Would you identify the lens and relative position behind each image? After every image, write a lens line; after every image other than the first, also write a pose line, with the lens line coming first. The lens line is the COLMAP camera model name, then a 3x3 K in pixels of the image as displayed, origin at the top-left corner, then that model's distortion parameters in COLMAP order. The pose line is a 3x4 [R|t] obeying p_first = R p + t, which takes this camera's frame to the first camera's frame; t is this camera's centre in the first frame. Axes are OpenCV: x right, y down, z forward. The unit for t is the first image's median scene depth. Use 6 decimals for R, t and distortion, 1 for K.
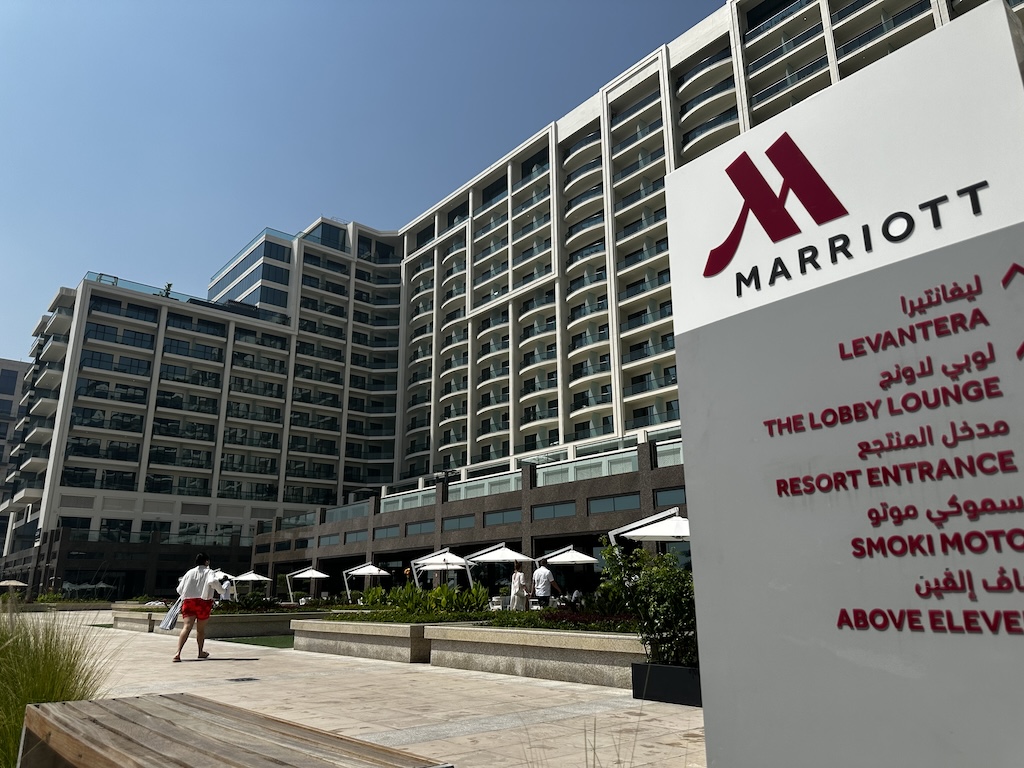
lens RADIAL K [[721.2, 0, 512.0], [0, 721.2, 384.0], [0, 0, 1]] dist [0.001856, 0.000997]
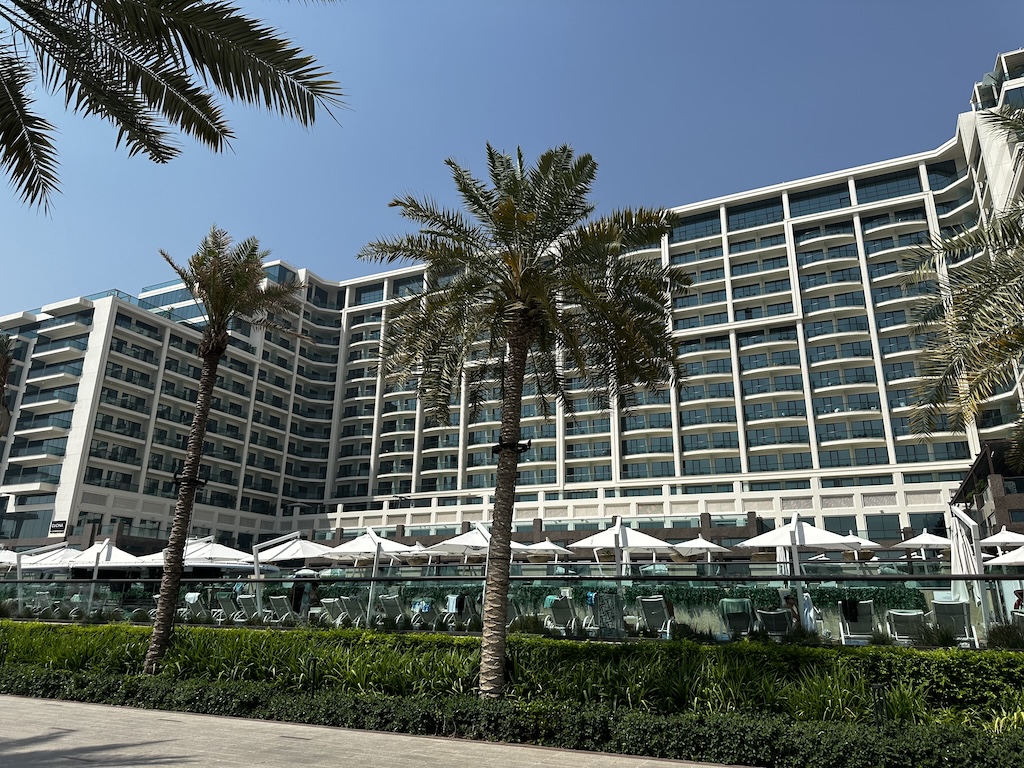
lens RADIAL K [[721.2, 0, 512.0], [0, 721.2, 384.0], [0, 0, 1]] dist [0.001856, 0.000997]
pose [[0.917653, 0.140158, 0.371845, -0.334859], [-0.130133, 0.990129, -0.052061, -0.027129], [-0.375471, -0.000616, 0.926834, -0.195921]]
